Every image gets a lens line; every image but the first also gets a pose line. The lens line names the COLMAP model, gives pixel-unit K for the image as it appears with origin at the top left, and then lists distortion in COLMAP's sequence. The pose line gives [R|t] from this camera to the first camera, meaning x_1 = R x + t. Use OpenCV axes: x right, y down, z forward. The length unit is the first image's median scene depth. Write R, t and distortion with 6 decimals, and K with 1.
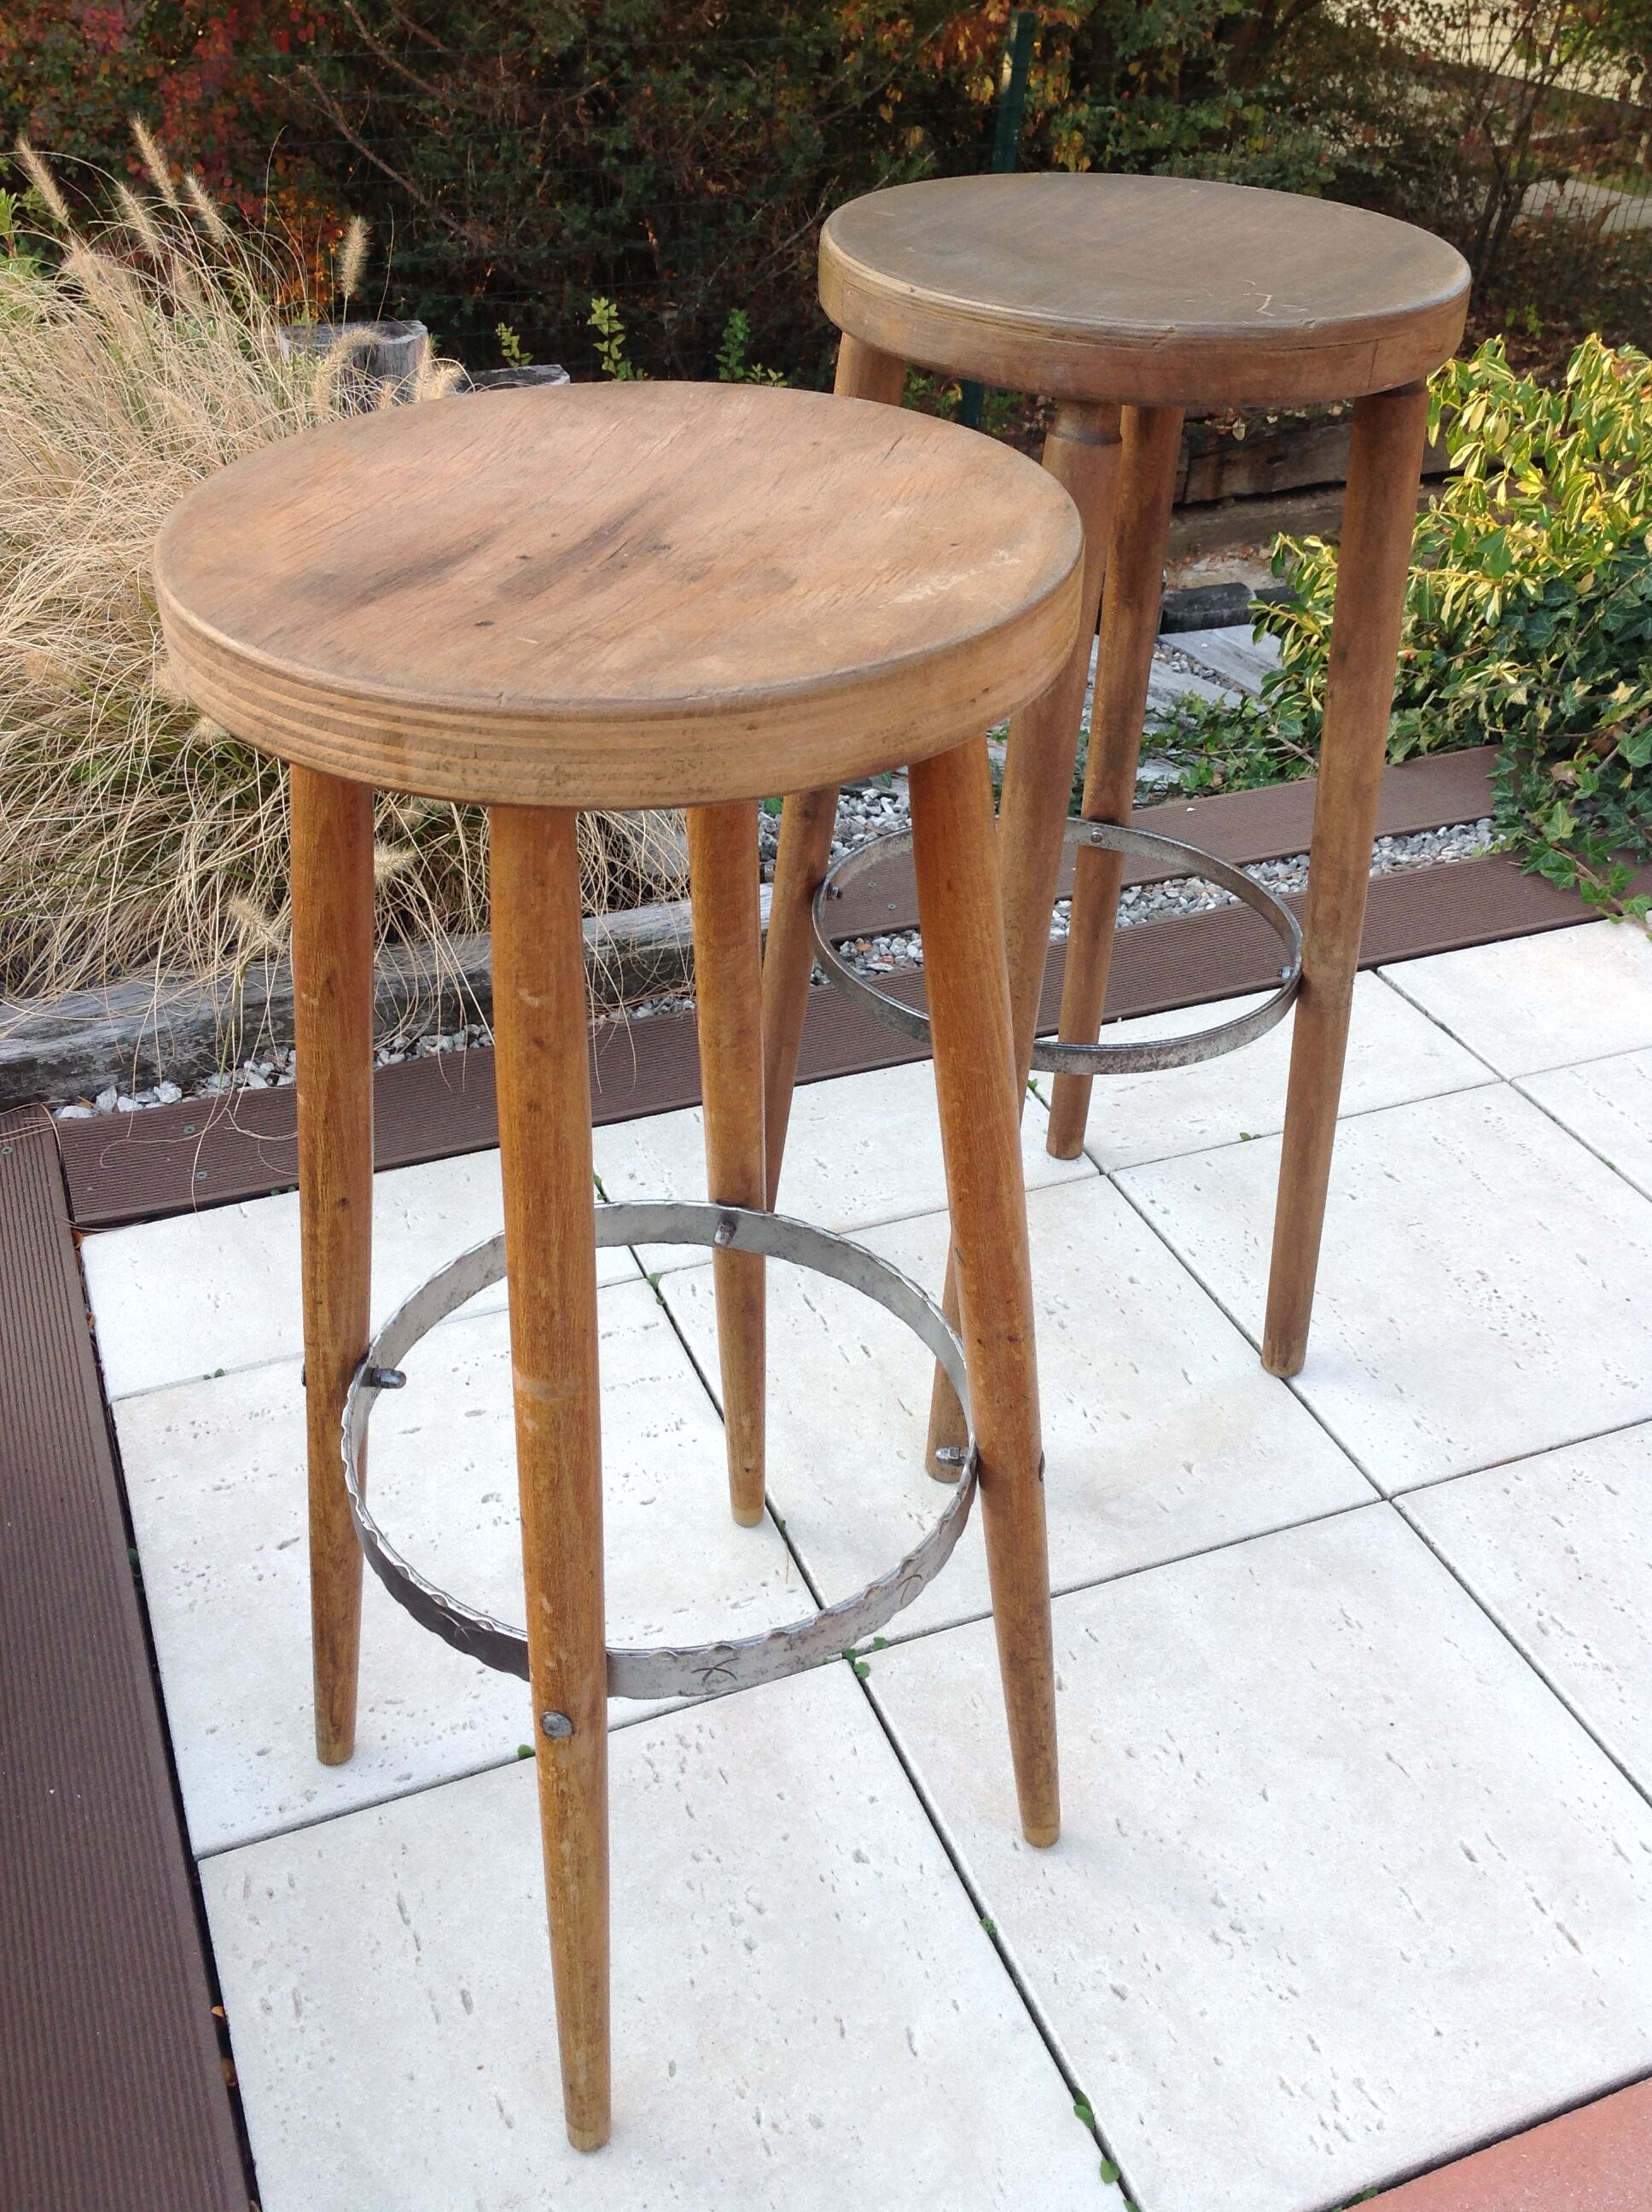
lens RADIAL K [[2129.4, 0, 832.2], [0, 2129.4, 1073.2], [0, 0, 1]] dist [0.029916, 0.000000]
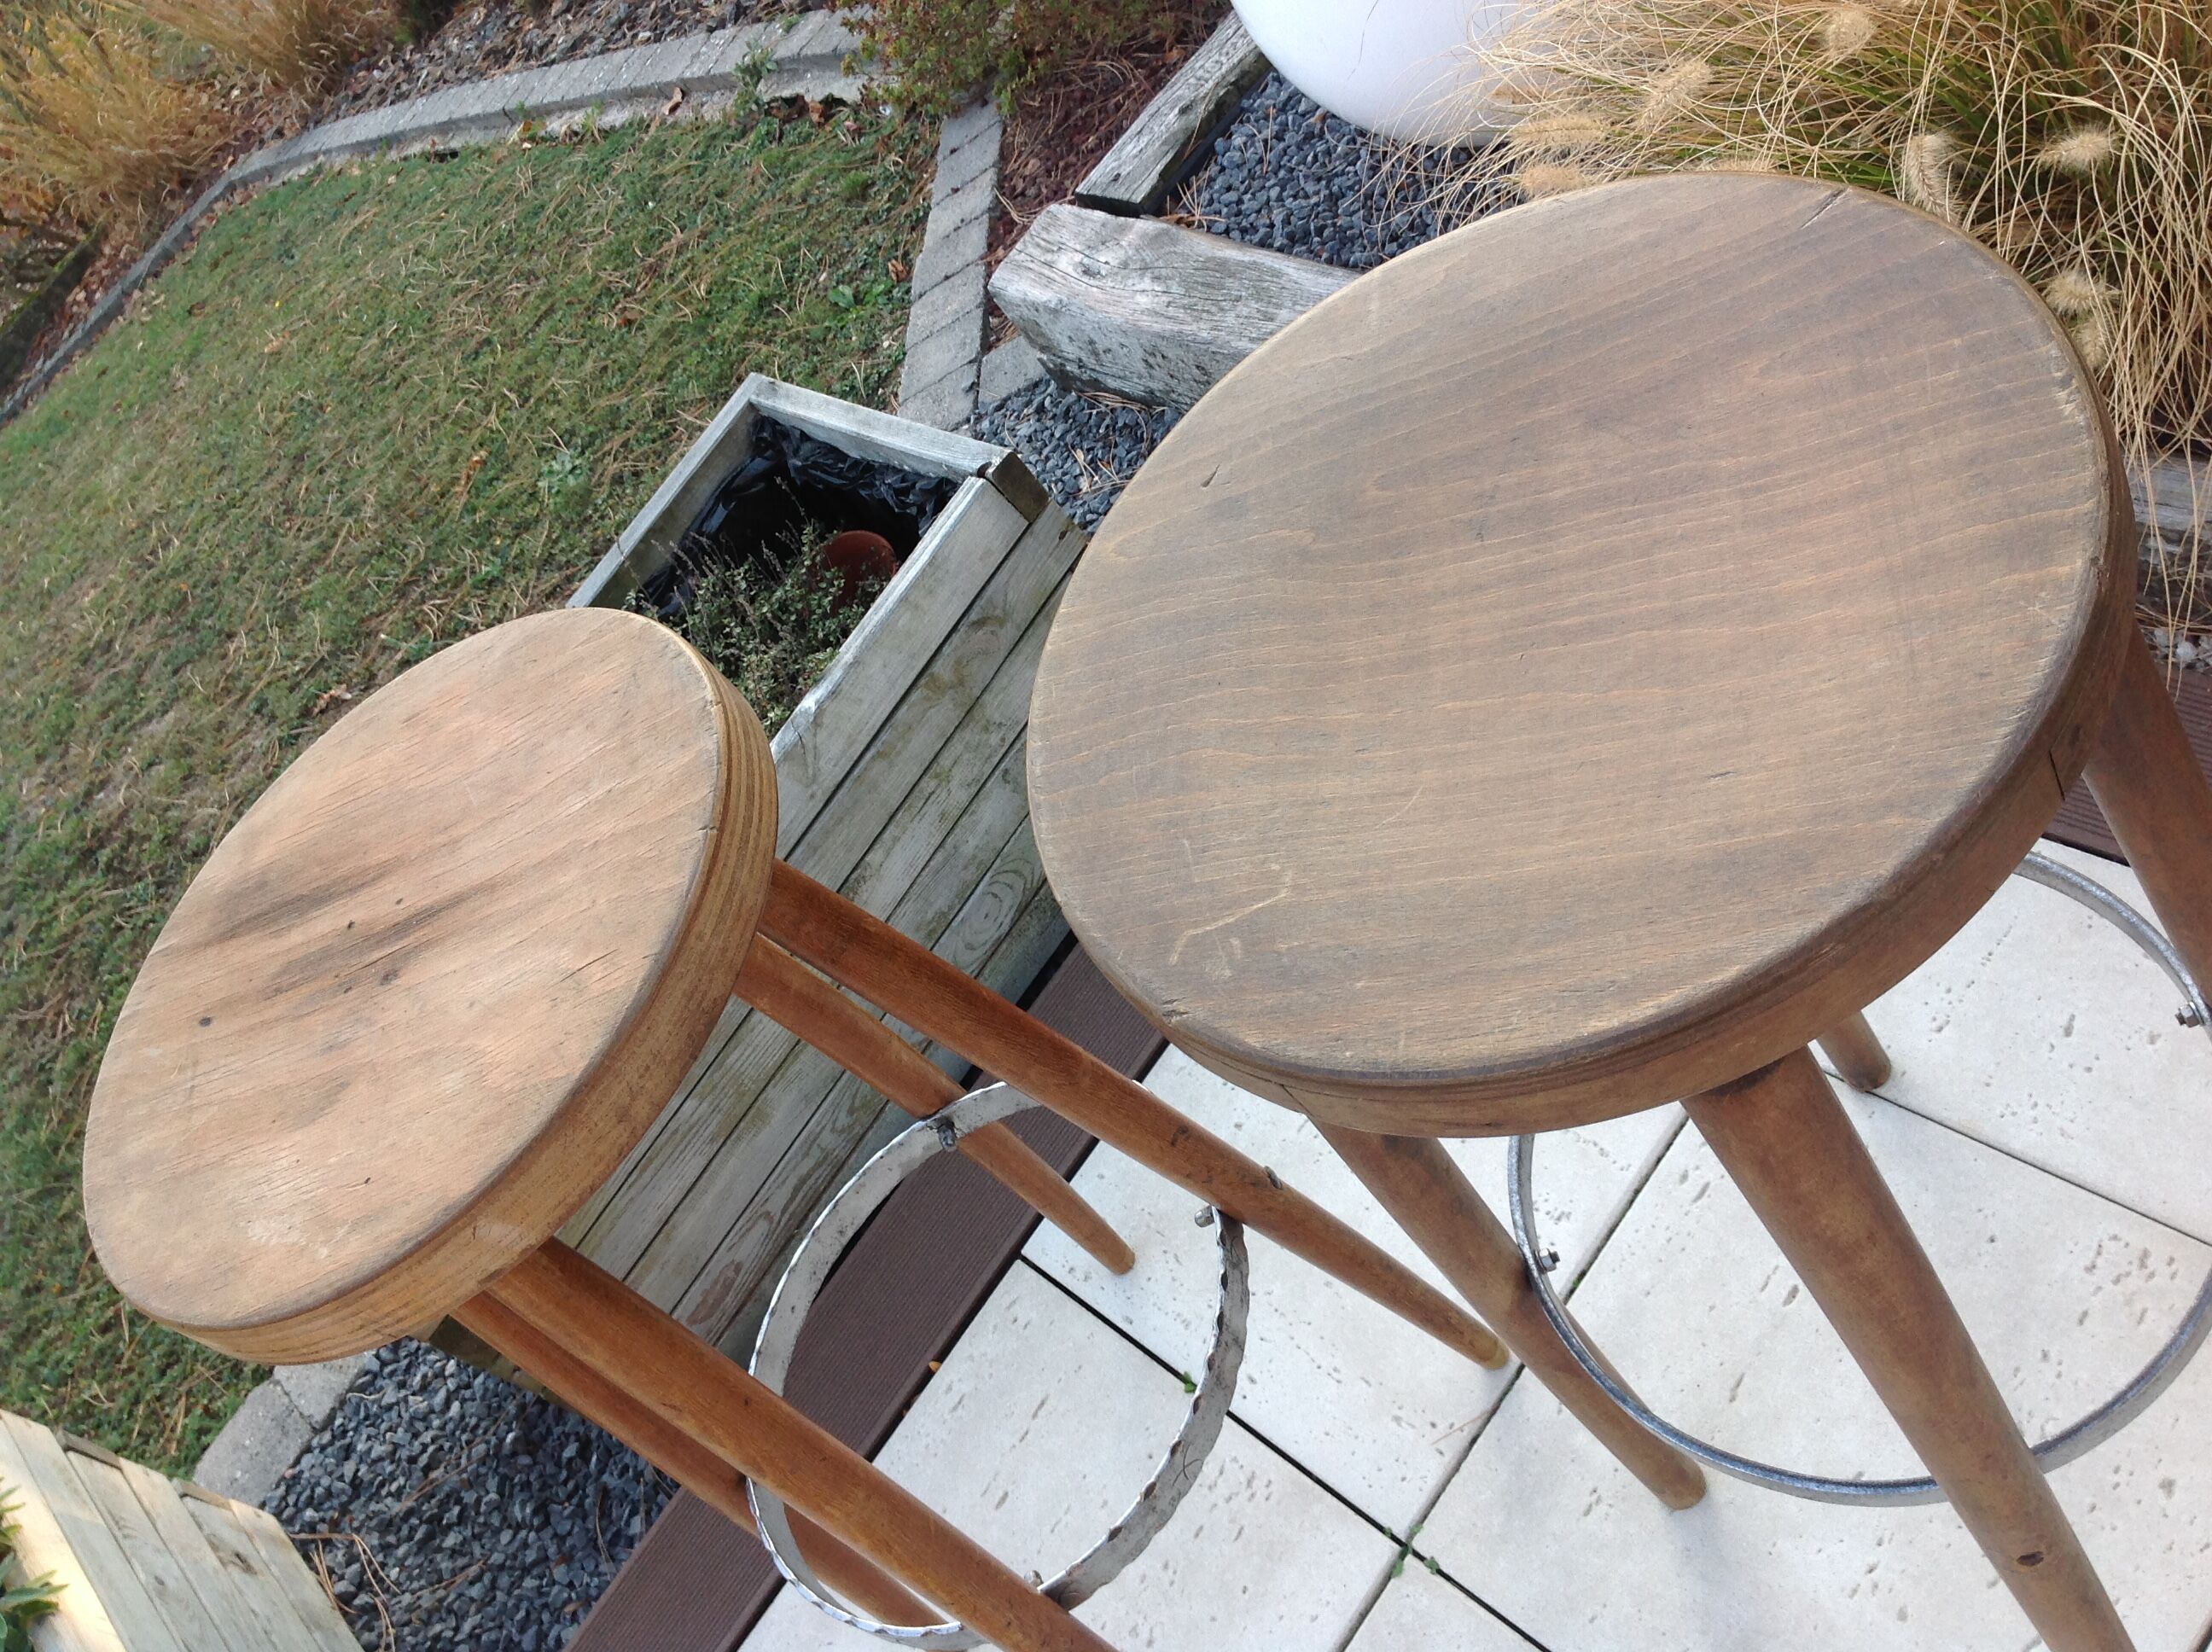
lens RADIAL K [[2129.4, 0, 1099.9], [0, 2129.4, 817.2], [0, 0, 1]] dist [0.029916, 0.000000]
pose [[0.362078, 0.570278, -0.737348, 0.427514], [-0.026964, 0.797098, 0.603248, -0.515115], [0.931758, -0.198541, 0.303989, 0.527534]]
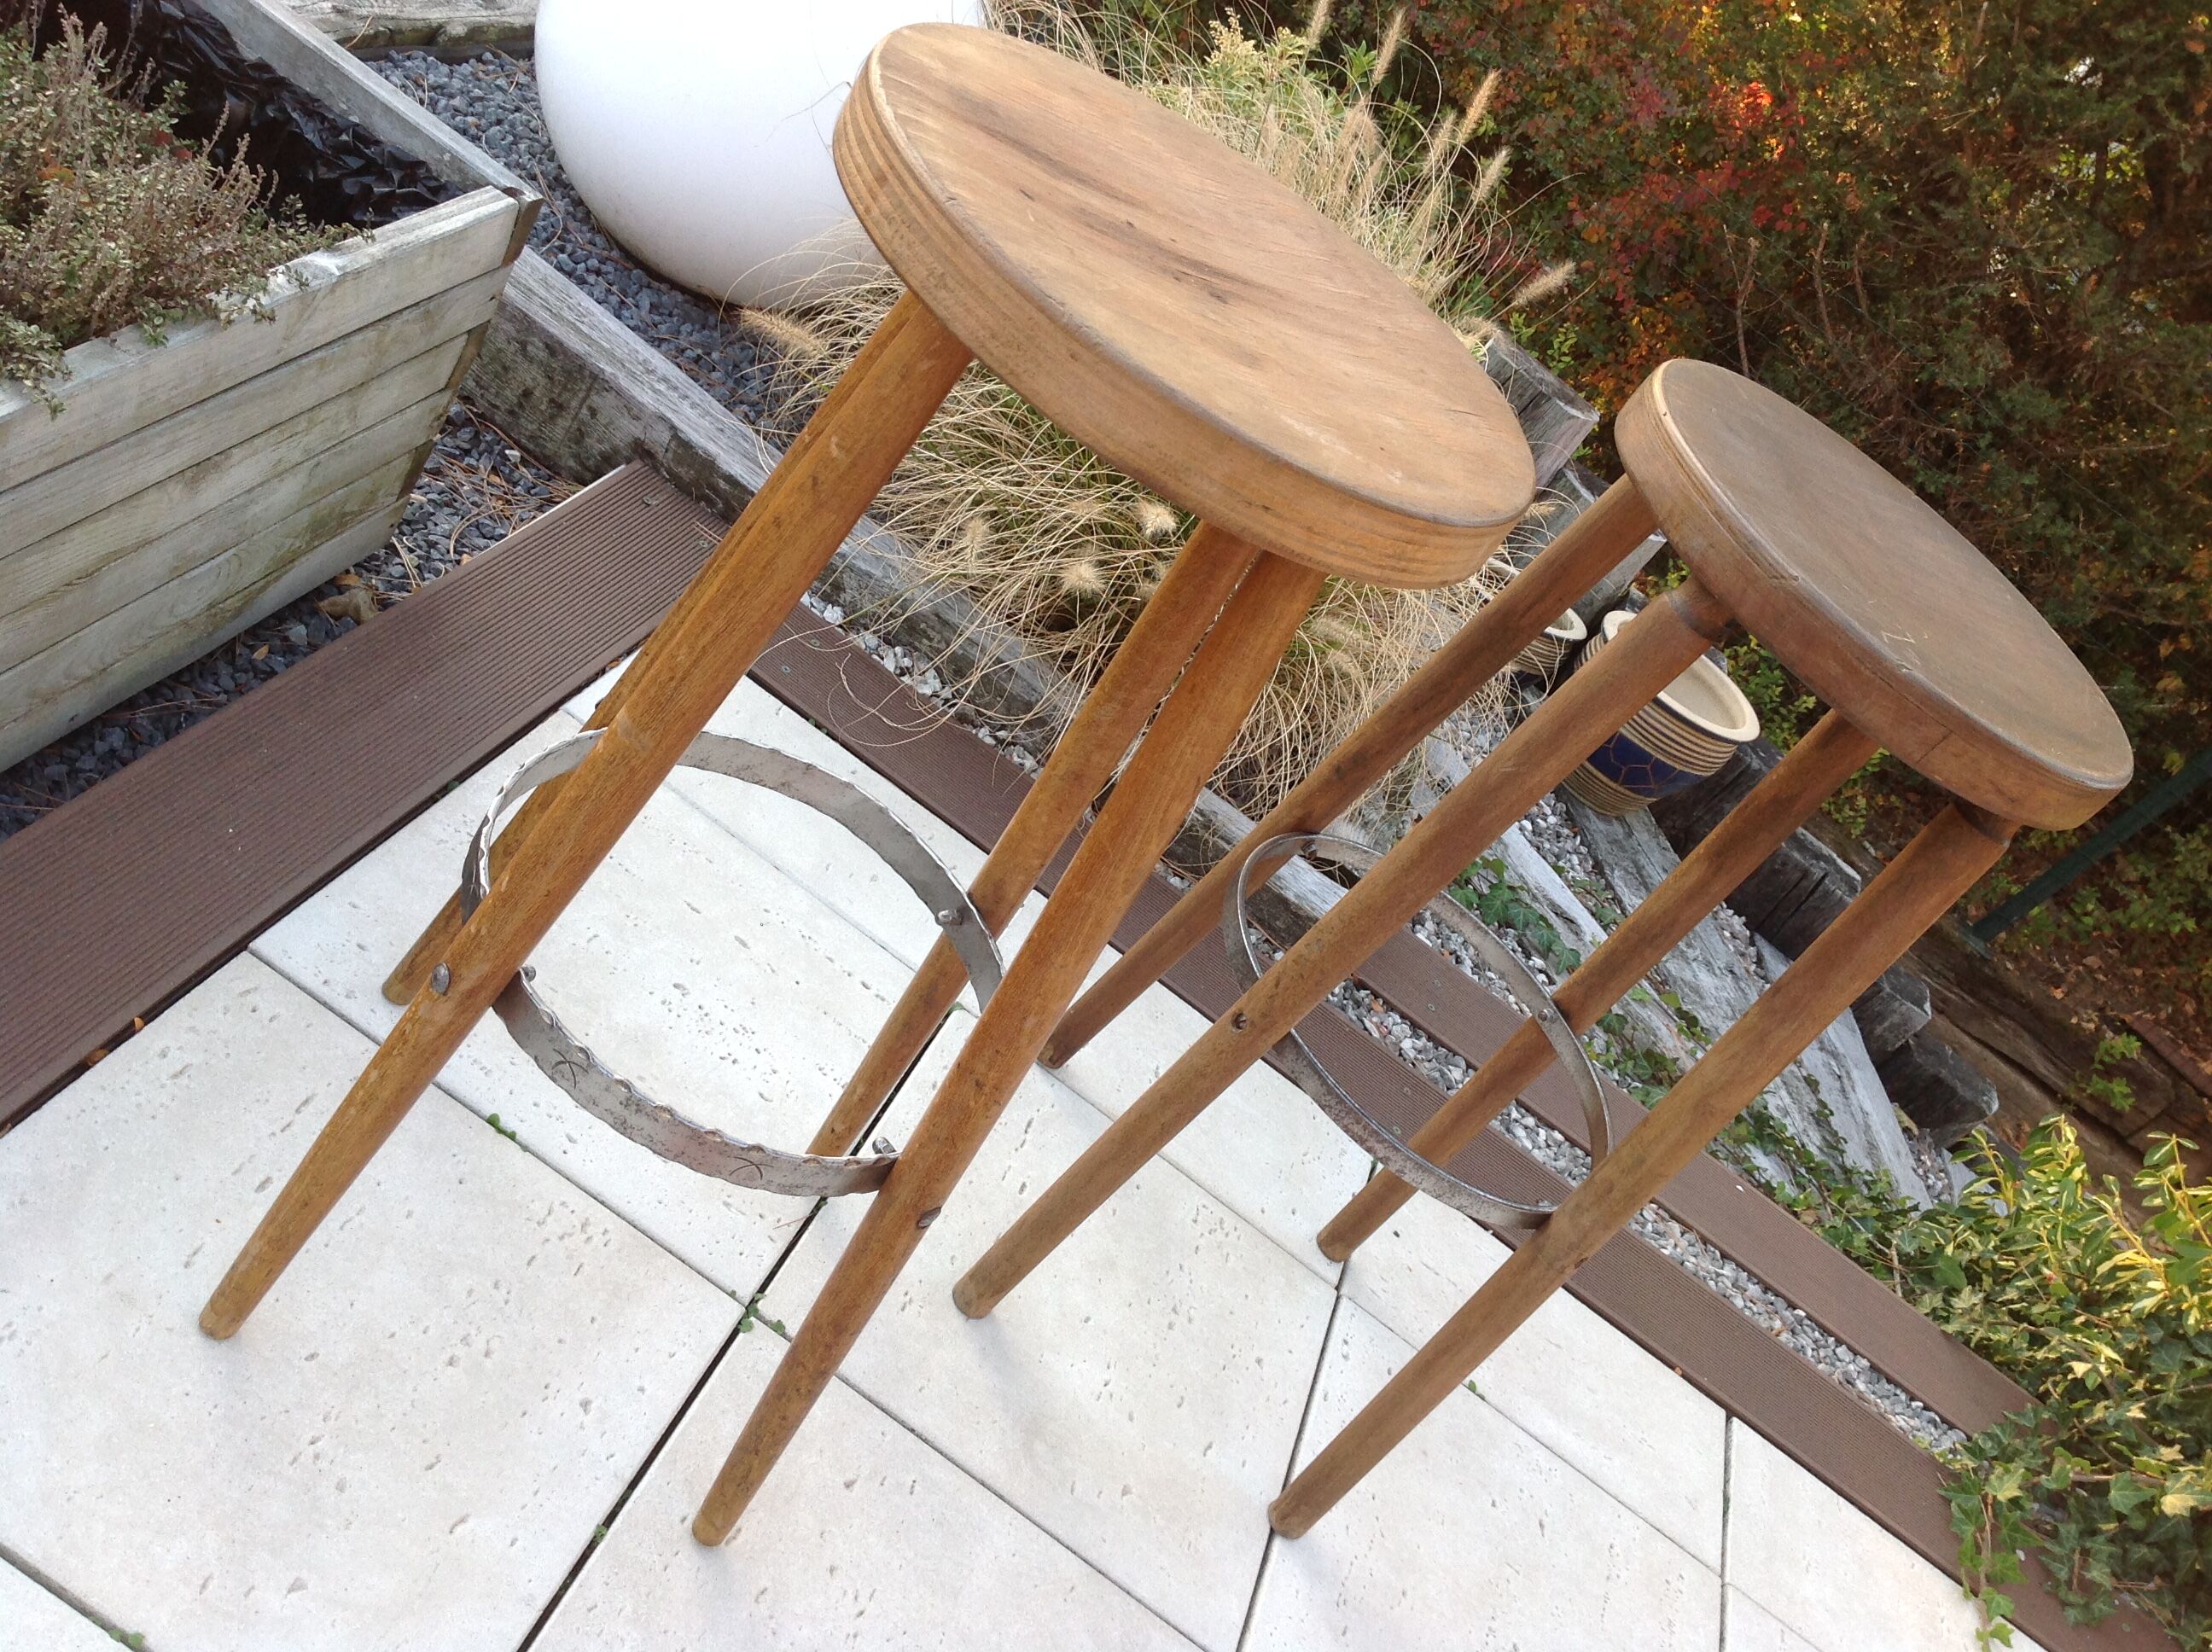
lens RADIAL K [[2129.4, 0, 1132.9], [0, 2129.4, 813.9], [0, 0, 1]] dist [0.029916, 0.000000]
pose [[0.651867, 0.700873, -0.289562, 0.221690], [-0.740986, 0.669897, -0.046661, 0.017094], [0.161273, 0.244978, 0.956021, -0.023744]]
